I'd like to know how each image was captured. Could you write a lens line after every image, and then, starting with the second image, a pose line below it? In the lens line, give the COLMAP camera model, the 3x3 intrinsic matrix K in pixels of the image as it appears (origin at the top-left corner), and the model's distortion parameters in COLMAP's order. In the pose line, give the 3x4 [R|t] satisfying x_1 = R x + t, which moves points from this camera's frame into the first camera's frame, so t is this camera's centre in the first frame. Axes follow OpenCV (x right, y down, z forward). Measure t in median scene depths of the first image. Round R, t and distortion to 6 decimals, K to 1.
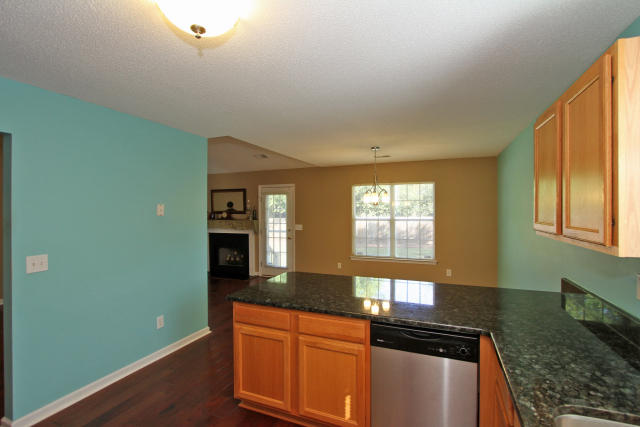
lens RADIAL K [[294.4, 0, 325.5], [0, 294.4, 213.4], [0, 0, 1]] dist [-0.008375, 0.001188]
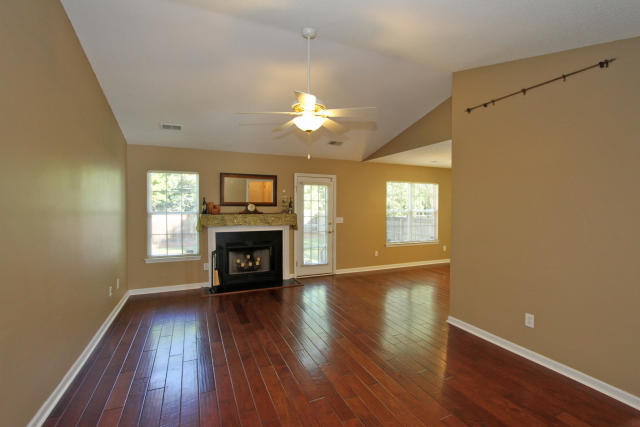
lens RADIAL K [[294.4, 0, 320.2], [0, 294.4, 210.1], [0, 0, 1]] dist [-0.008375, 0.001188]
pose [[0.688551, -0.005667, 0.725166, -0.797487], [-0.003579, 0.999931, 0.011213, 0.002810], [-0.725179, -0.010316, 0.688483, 0.351903]]
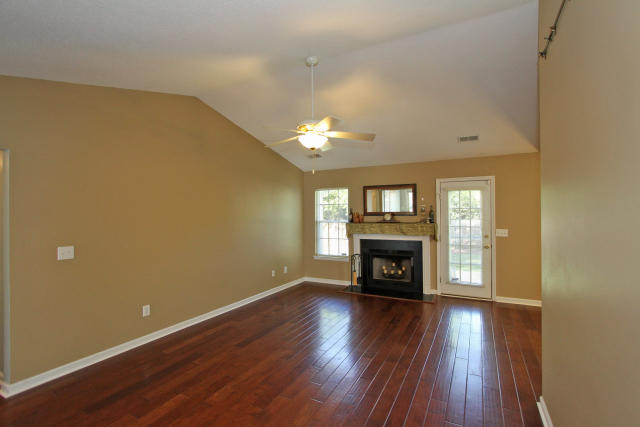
lens RADIAL K [[294.4, 0, 333.3], [0, 294.4, 211.6], [0, 0, 1]] dist [-0.008375, 0.001188]
pose [[0.997630, -0.006044, -0.068536, -0.447103], [0.005166, 0.999902, -0.012983, 0.000001], [0.068608, 0.012598, 0.997564, 0.199708]]
